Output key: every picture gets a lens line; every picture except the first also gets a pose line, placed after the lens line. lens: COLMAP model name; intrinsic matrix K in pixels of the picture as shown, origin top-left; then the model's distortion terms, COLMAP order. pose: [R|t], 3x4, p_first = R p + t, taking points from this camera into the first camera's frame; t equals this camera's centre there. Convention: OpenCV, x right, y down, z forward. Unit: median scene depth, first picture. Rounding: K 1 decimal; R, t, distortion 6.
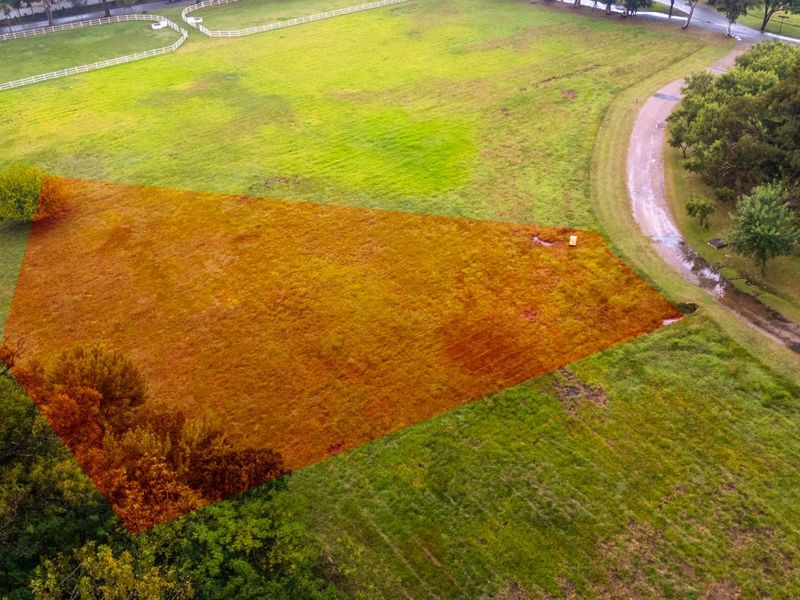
lens RADIAL K [[777.4, 0, 399.9], [0, 777.4, 297.1], [0, 0, 1]] dist [0.056573, 0.000000]
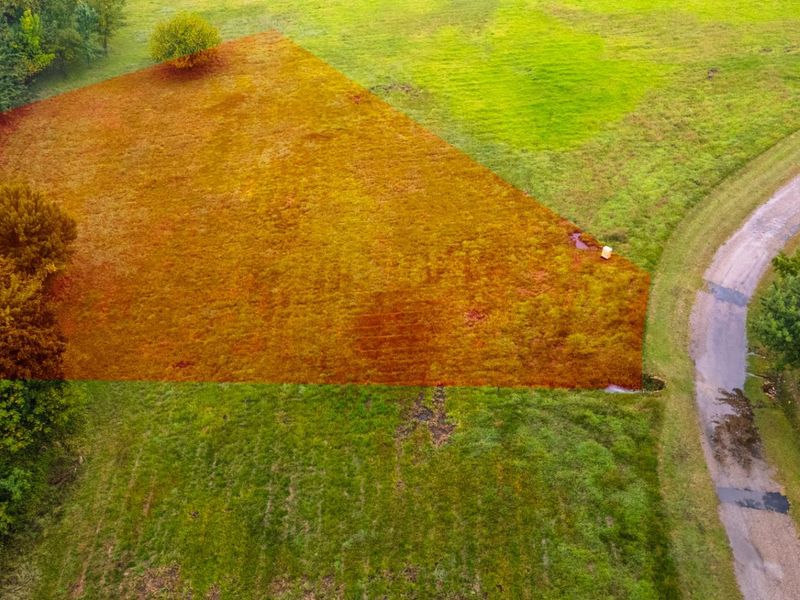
lens RADIAL K [[777.4, 0, 403.6], [0, 777.4, 299.9], [0, 0, 1]] dist [0.056573, 0.000000]
pose [[0.834327, 0.363409, -0.414526, 0.388537], [-0.302236, 0.930407, 0.207357, -0.127079], [0.461033, -0.047719, 0.886099, 0.182964]]
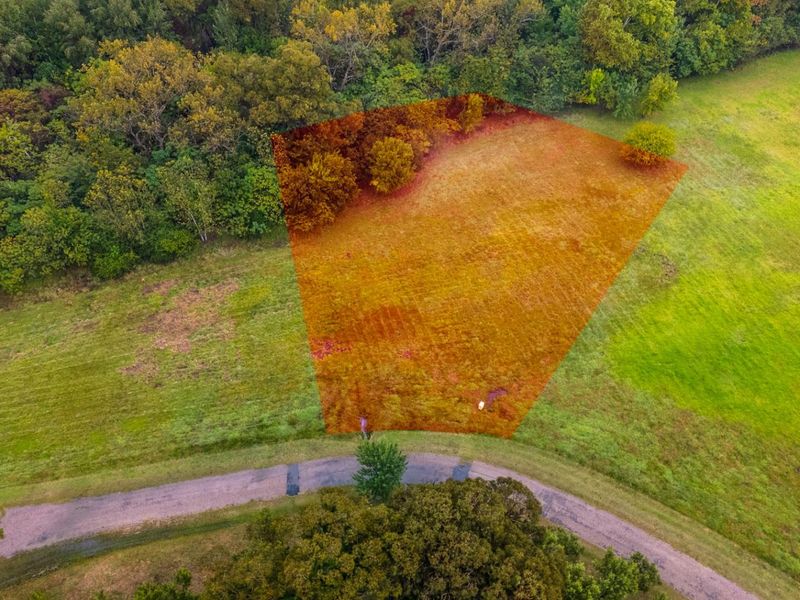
lens RADIAL K [[777.4, 0, 397.8], [0, 777.4, 297.2], [0, 0, 1]] dist [0.056573, 0.000000]
pose [[-0.323740, 0.692456, -0.644746, 0.884277], [-0.511132, 0.445451, 0.735063, -0.921084], [0.796201, 0.567520, 0.209726, 0.544616]]
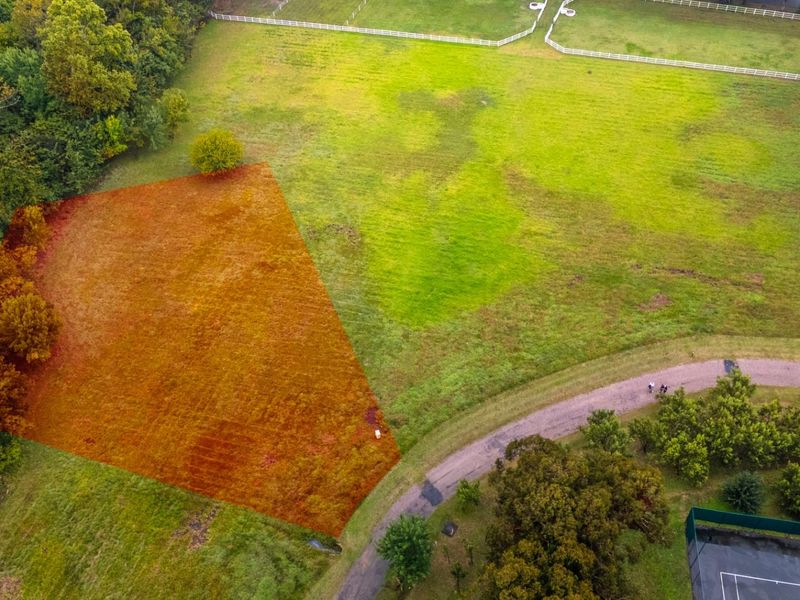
lens RADIAL K [[777.4, 0, 409.9], [0, 777.4, 288.5], [0, 0, 1]] dist [0.056573, 0.000000]
pose [[0.625311, 0.570575, -0.532382, 0.720266], [-0.438216, 0.821232, 0.365439, -0.670542], [0.645719, 0.004786, 0.763560, 0.150154]]
